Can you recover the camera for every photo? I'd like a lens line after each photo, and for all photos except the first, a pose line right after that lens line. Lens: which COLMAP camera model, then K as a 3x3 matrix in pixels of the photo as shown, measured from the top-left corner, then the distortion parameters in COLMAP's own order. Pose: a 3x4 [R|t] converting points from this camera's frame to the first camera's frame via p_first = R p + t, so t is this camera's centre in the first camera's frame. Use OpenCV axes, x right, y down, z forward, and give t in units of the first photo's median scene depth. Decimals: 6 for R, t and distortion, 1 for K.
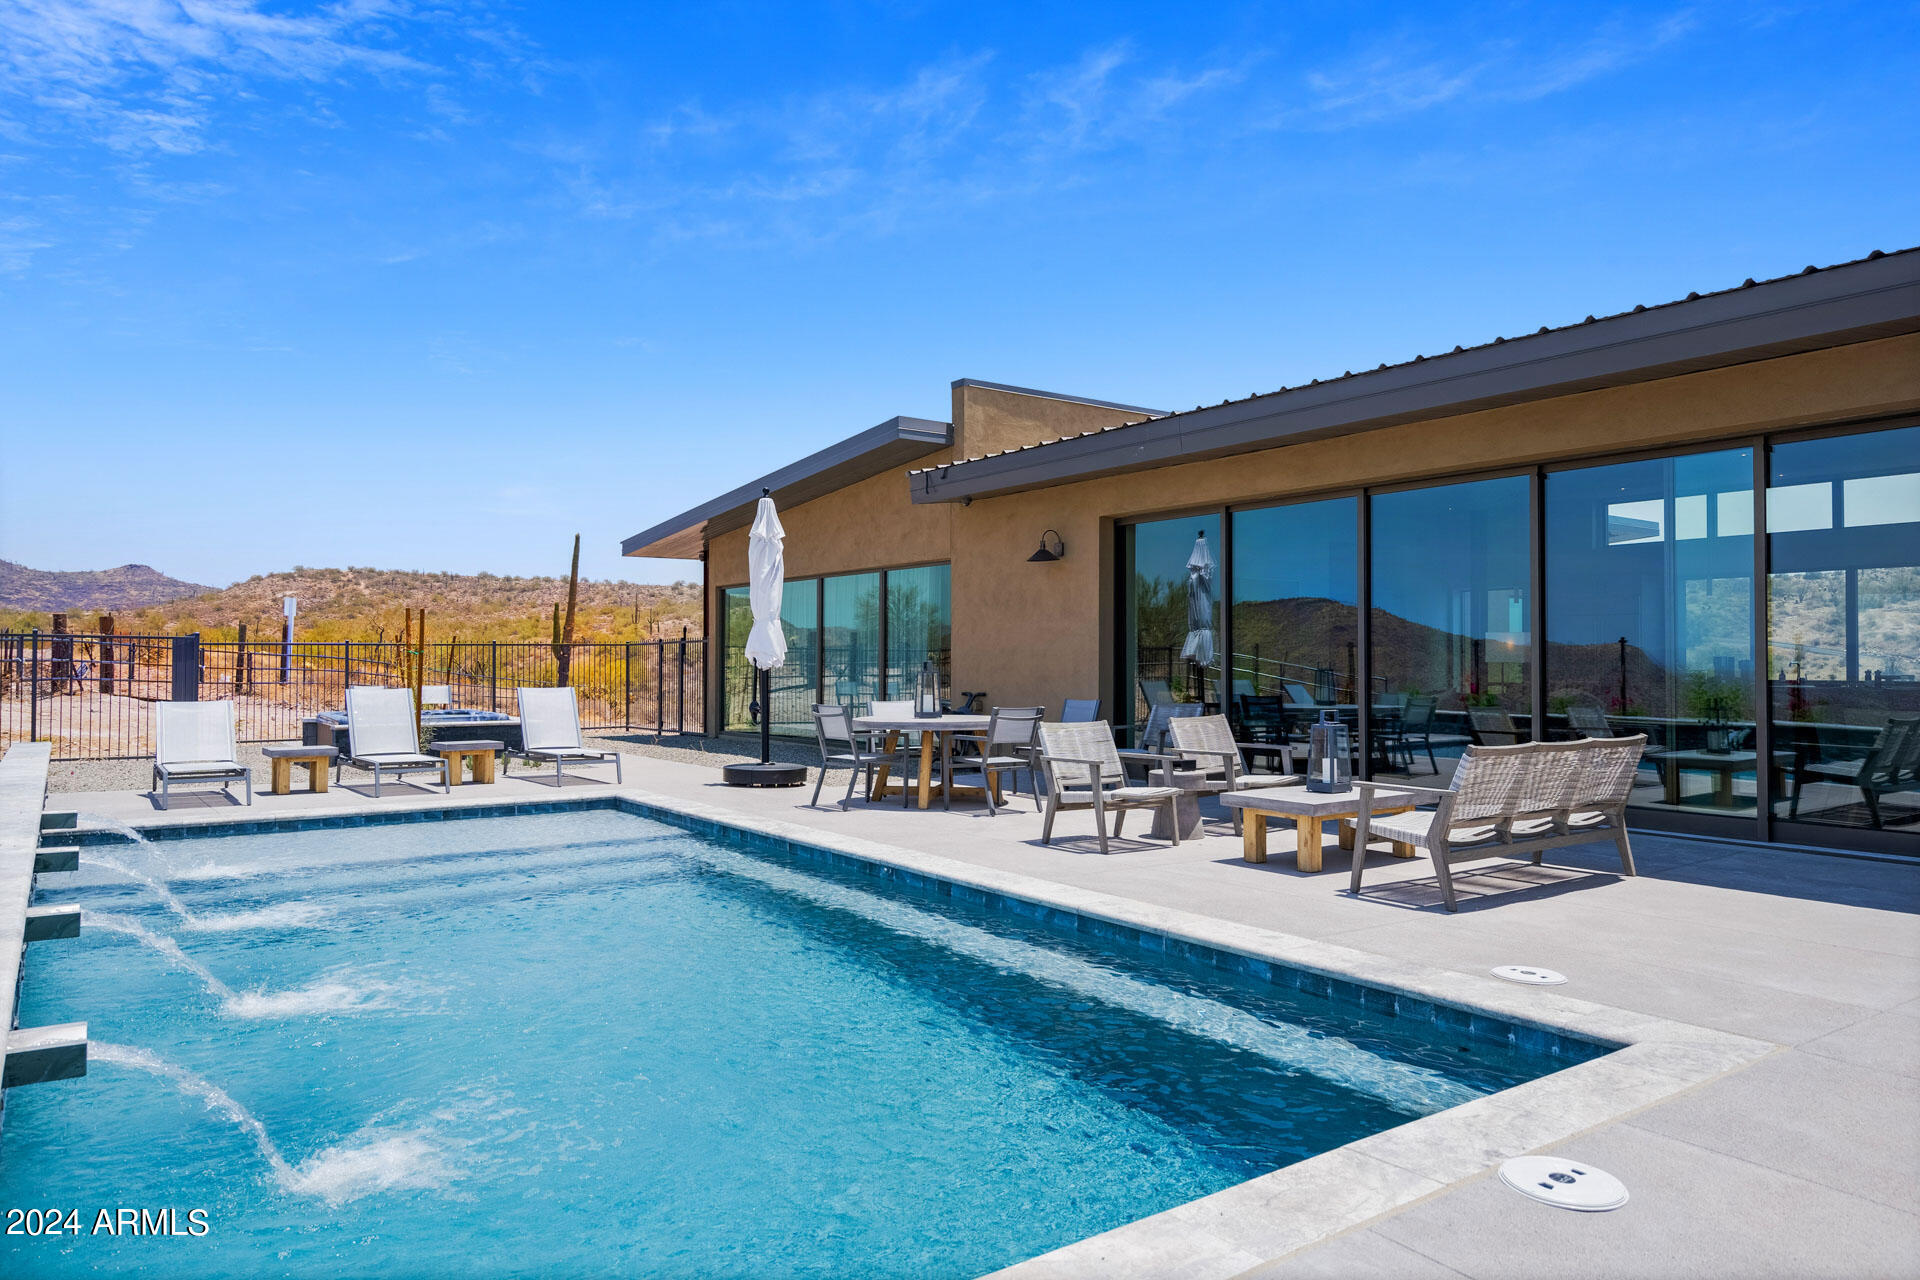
lens RADIAL K [[1231.4, 0, 960.0], [0, 1231.4, 640.0], [0, 0, 1]] dist [0.004807, 0.000415]
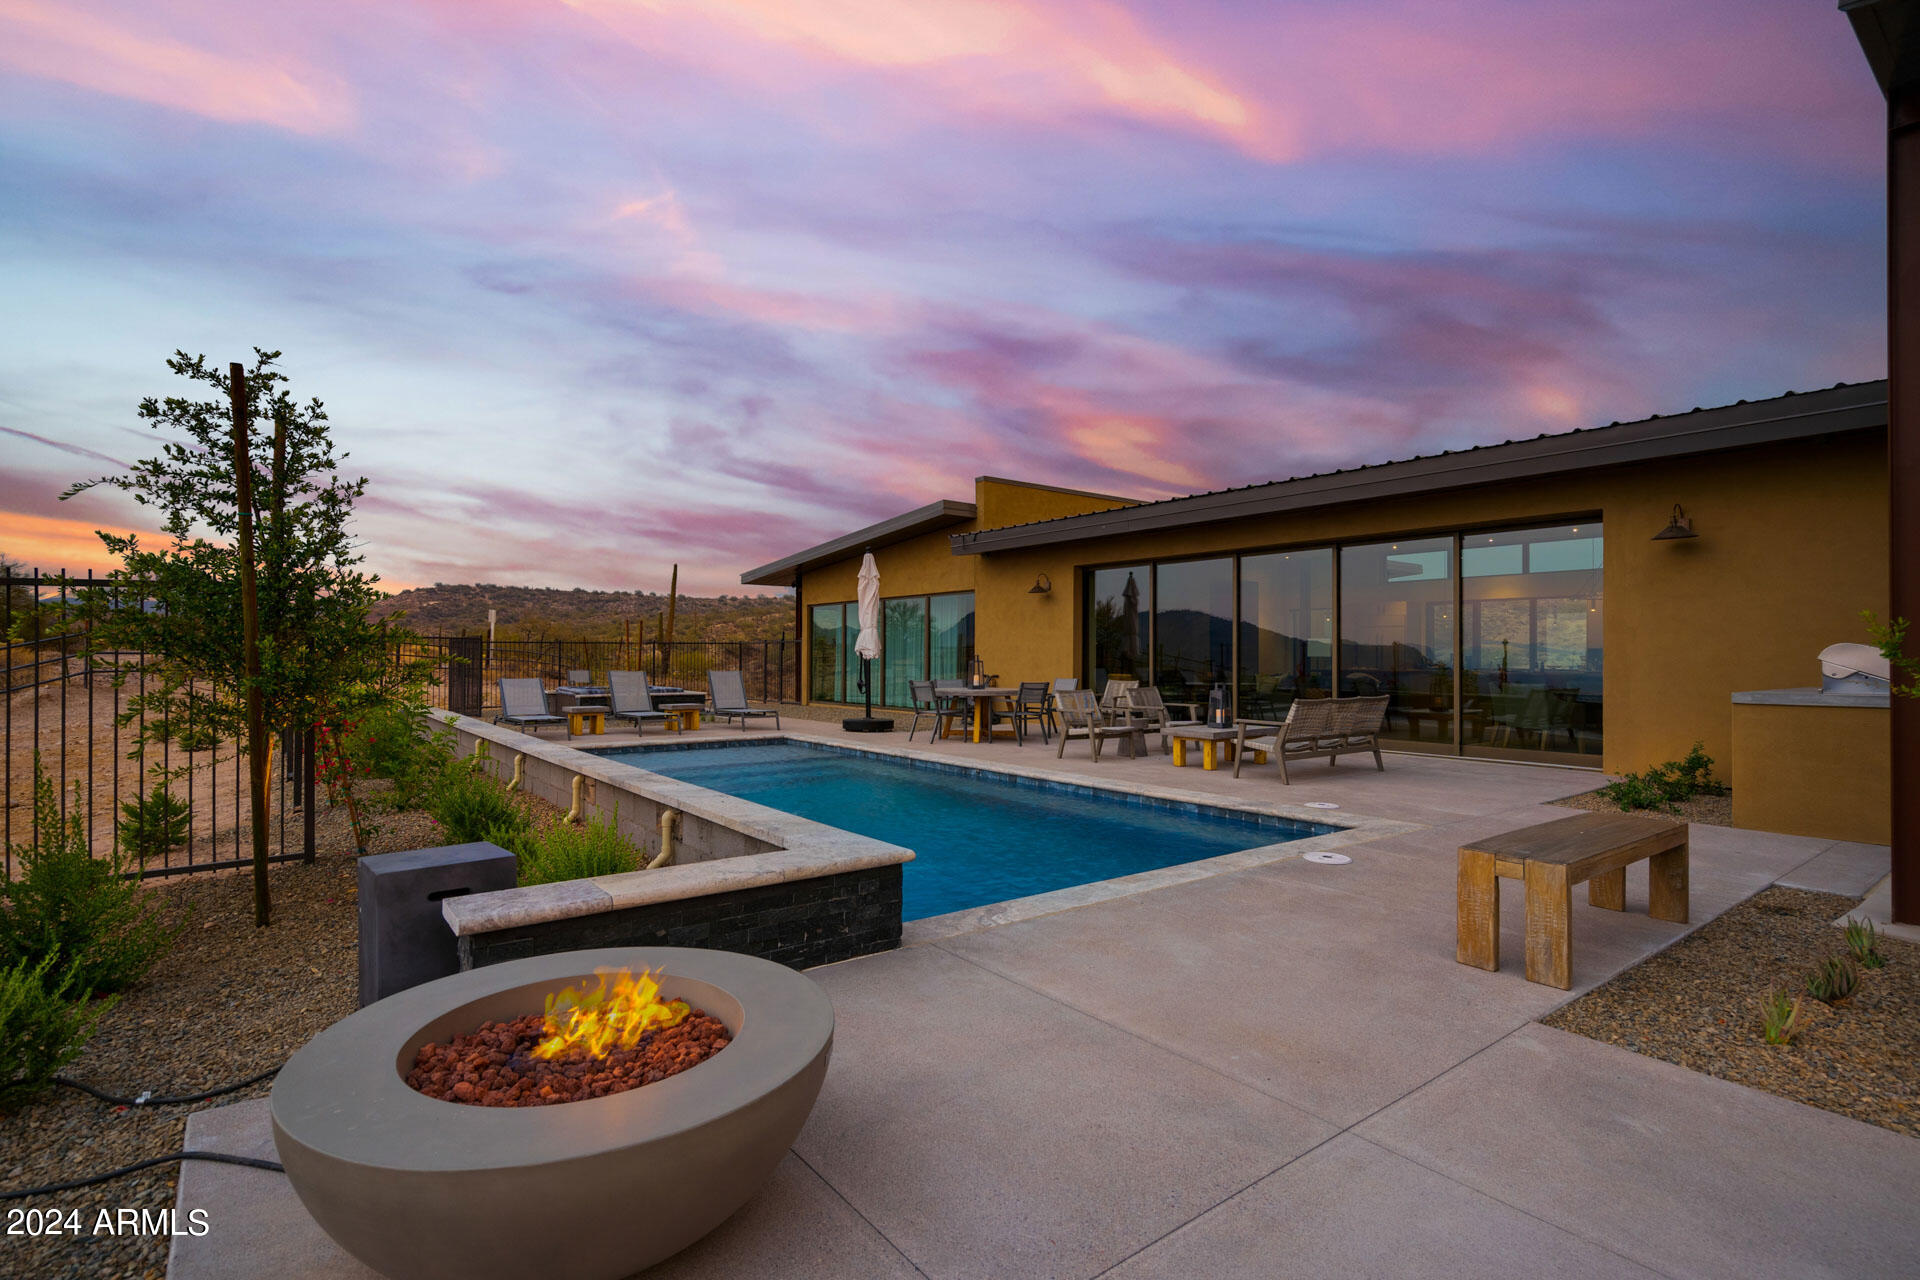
lens RADIAL K [[905.4, 0, 960.0], [0, 905.4, 640.0], [0, 0, 1]] dist [-0.001412, -0.000075]
pose [[0.999464, 0.002849, 0.032600, -0.076054], [-0.002868, 0.999996, 0.000527, -0.002445], [-0.032598, -0.000620, 0.999468, -0.189132]]
